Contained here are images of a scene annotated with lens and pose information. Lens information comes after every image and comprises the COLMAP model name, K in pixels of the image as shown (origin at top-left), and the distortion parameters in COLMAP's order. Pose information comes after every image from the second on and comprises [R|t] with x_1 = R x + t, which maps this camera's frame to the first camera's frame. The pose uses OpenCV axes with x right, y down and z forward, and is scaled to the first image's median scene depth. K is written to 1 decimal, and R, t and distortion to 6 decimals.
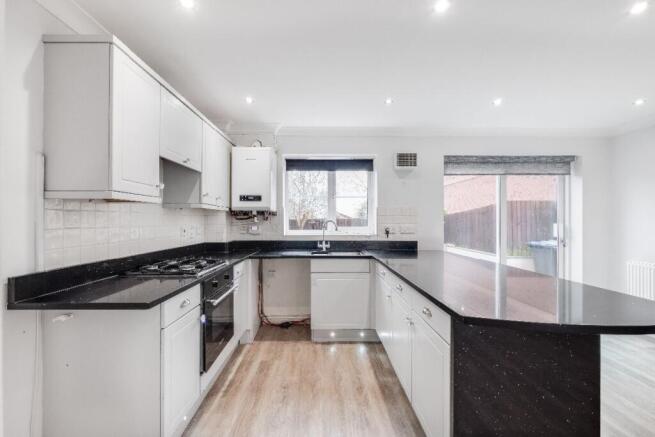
lens RADIAL K [[269.4, 0, 327.5], [0, 269.4, 218.5], [0, 0, 1]] dist [-0.000565, -0.000043]
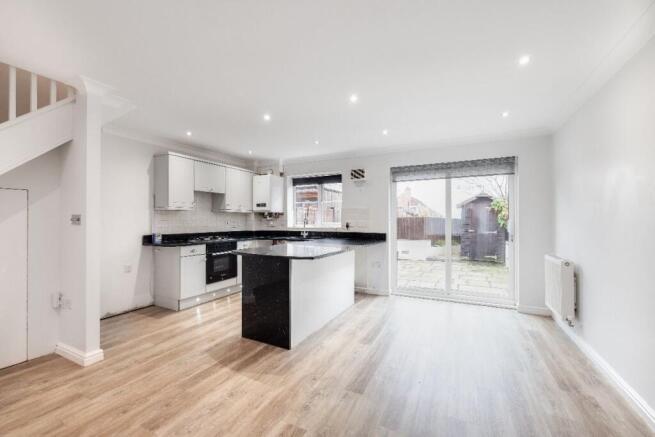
lens RADIAL K [[269.4, 0, 327.5], [0, 269.4, 218.5], [0, 0, 1]] dist [-0.000565, -0.000043]
pose [[0.895989, -0.006768, -0.444025, 0.760530], [0.005046, 0.999974, -0.005059, 0.018493], [0.444048, 0.002292, 0.896000, -0.311264]]
